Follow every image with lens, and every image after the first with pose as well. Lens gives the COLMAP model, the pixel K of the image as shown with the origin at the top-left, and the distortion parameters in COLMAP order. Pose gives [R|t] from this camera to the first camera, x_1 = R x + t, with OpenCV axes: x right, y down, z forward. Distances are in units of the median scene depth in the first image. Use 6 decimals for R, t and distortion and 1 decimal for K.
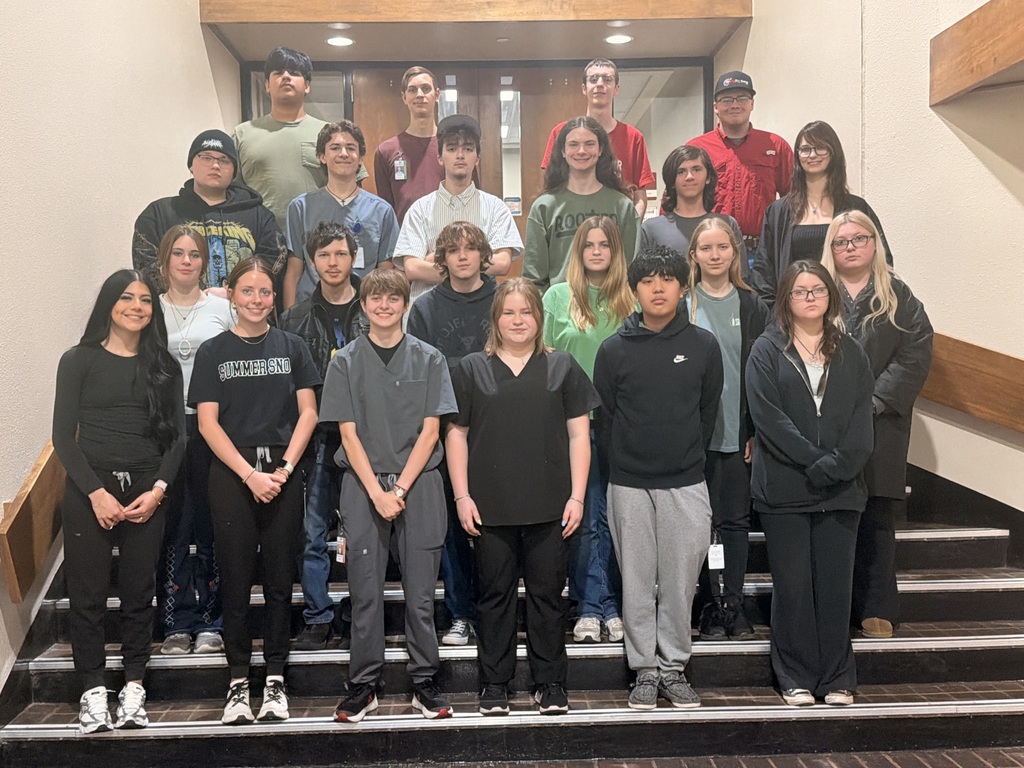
lens RADIAL K [[1221.7, 0, 511.8], [0, 1221.7, 385.1], [0, 0, 1]] dist [-0.001332, 0.000000]
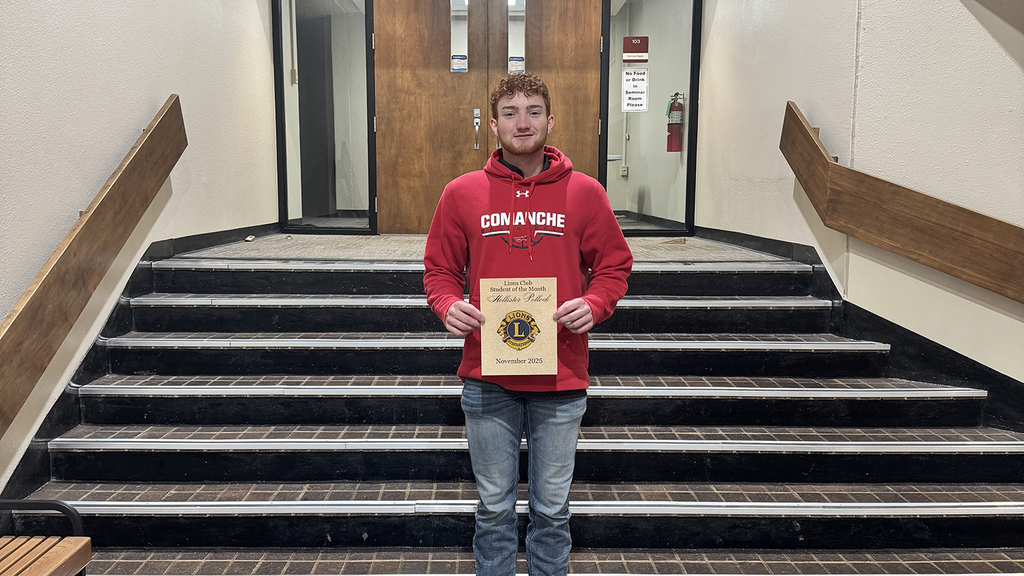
lens RADIAL K [[752.4, 0, 511.6], [0, 752.4, 285.8], [0, 0, 1]] dist [-0.000435, 0.000134]
pose [[0.999490, 0.031433, -0.005641, 0.009074], [-0.030641, 0.993680, 0.107986, -0.025192], [0.009000, -0.107758, 0.994136, 0.373901]]
